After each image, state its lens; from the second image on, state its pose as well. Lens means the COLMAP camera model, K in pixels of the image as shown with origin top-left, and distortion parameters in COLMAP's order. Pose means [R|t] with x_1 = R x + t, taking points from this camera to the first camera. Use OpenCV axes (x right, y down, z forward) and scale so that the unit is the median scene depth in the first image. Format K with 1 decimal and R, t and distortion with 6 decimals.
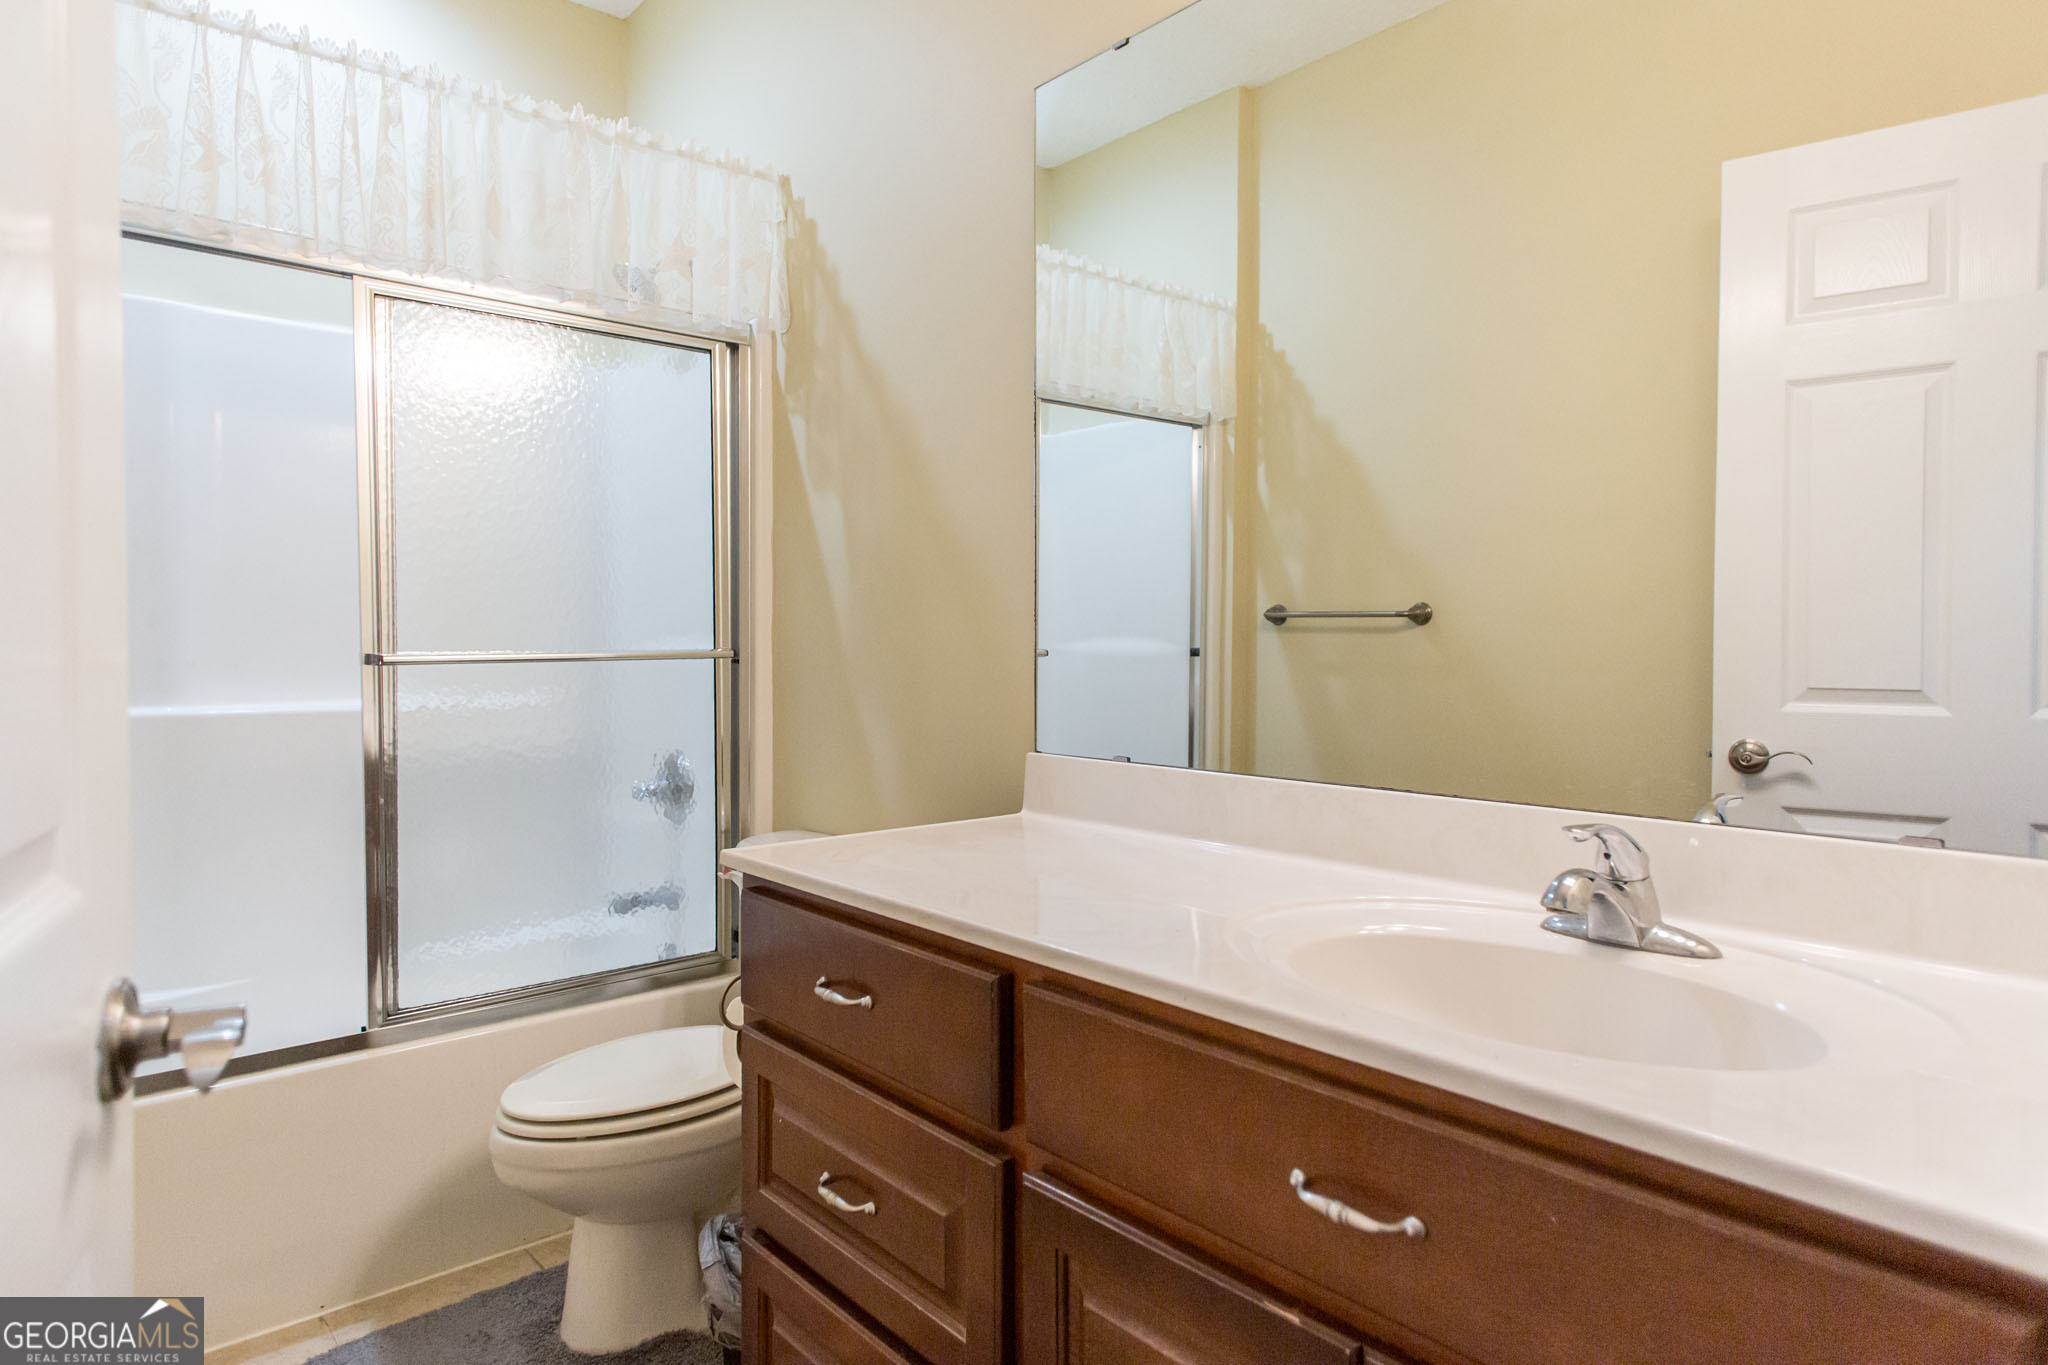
lens RADIAL K [[1176.2, 0, 1015.7], [0, 1176.2, 665.5], [0, 0, 1]] dist [0.024827, -0.005081]
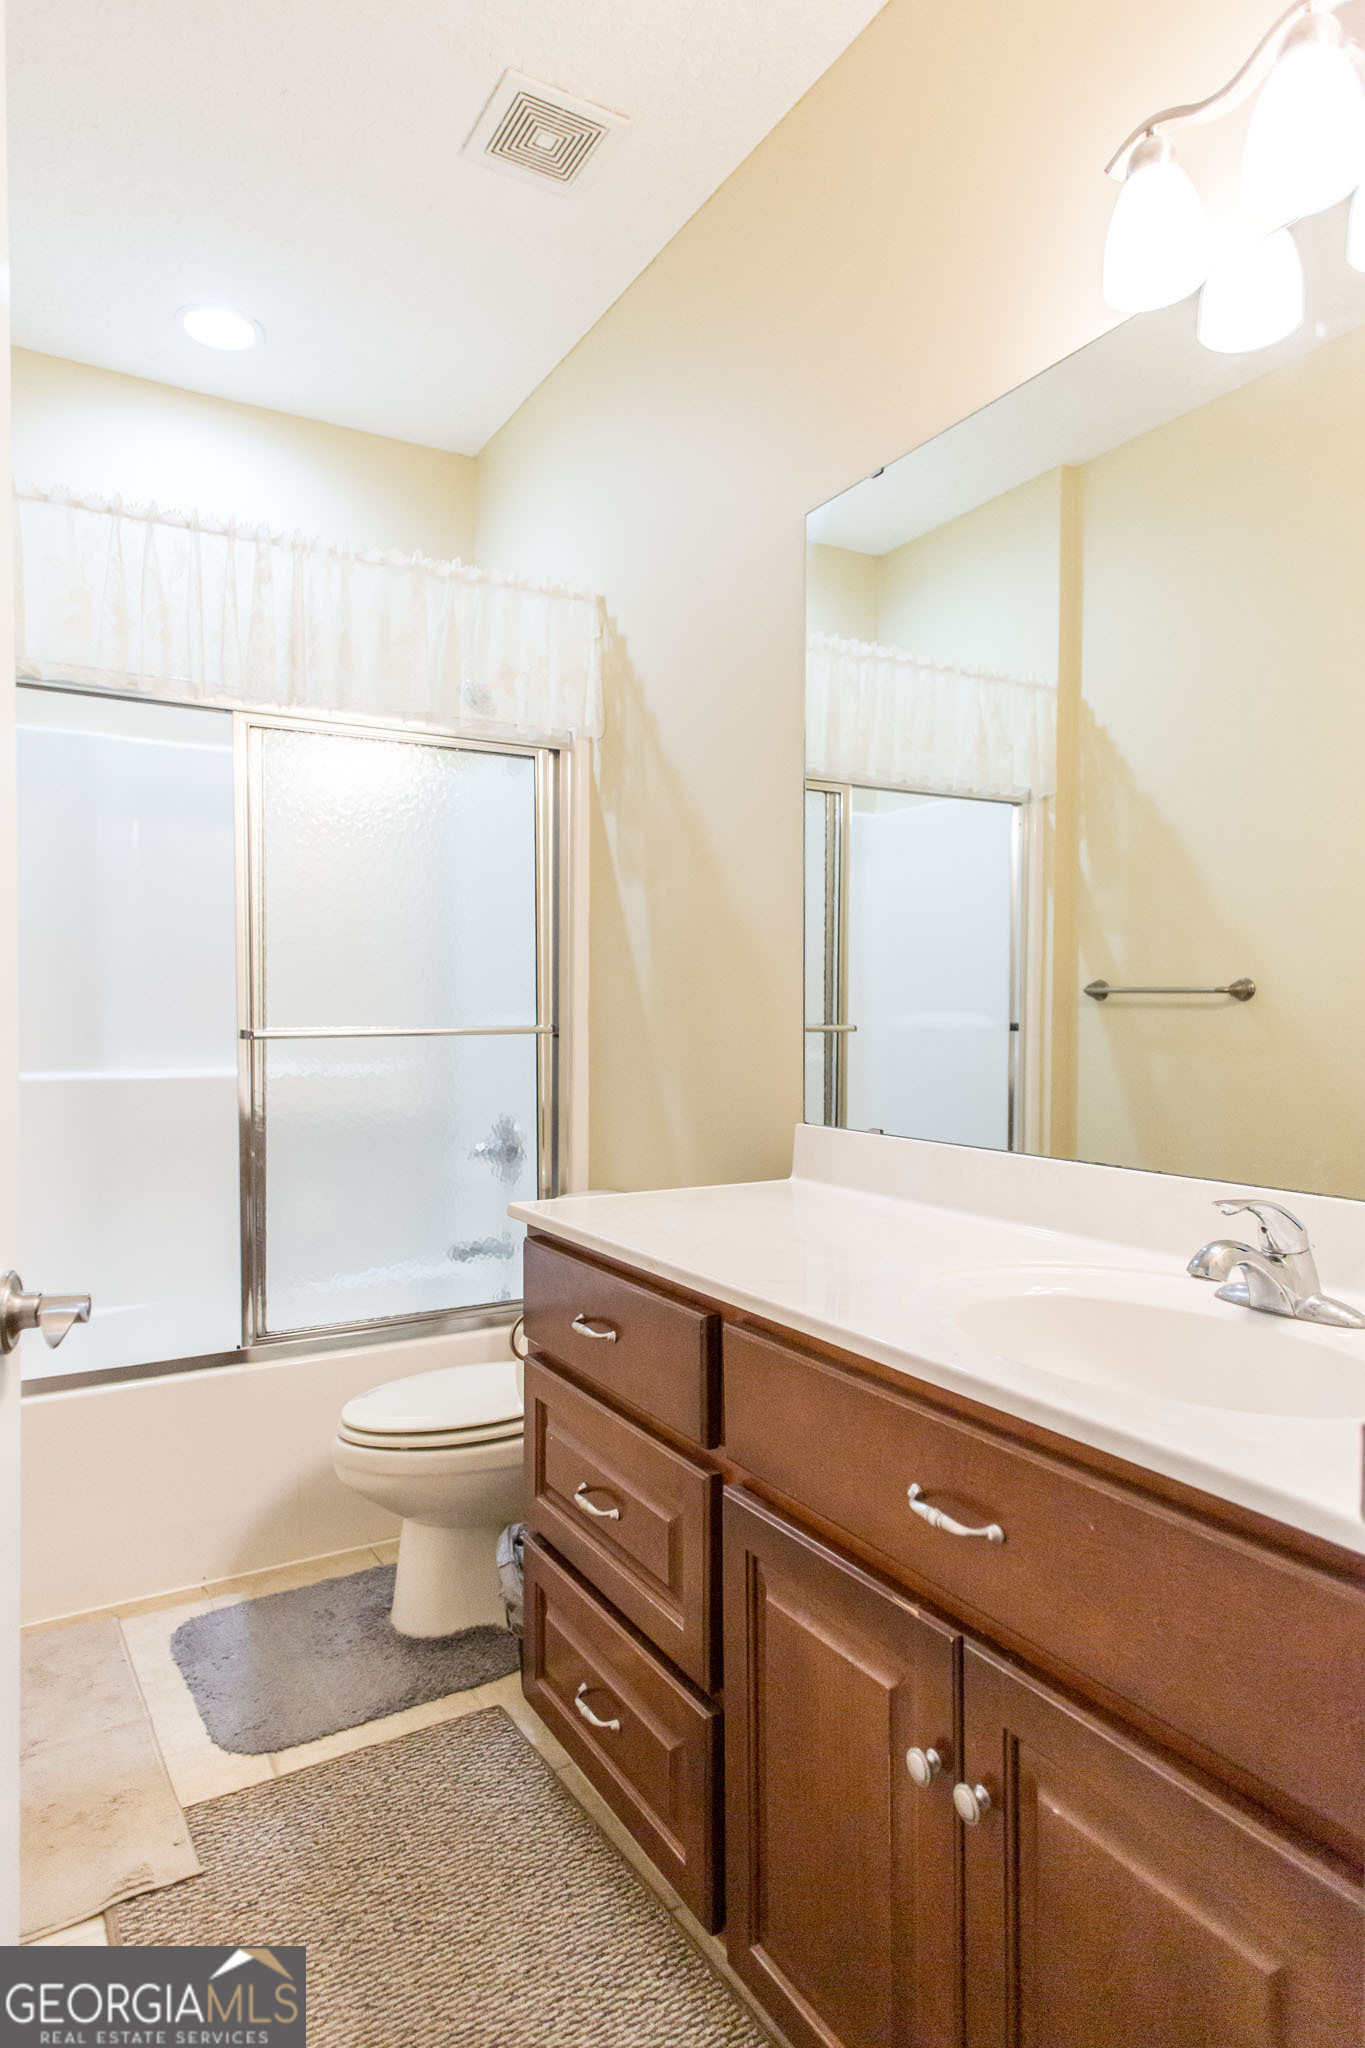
lens RADIAL K [[1176.2, 0, 692.1], [0, 1176.2, 1029.6], [0, 0, 1]] dist [0.024827, -0.005081]
pose [[0.985594, 0.004540, -0.169070, 0.094490], [-0.005058, 0.999984, -0.002631, -0.009146], [0.169055, 0.003449, 0.985601, -0.085586]]
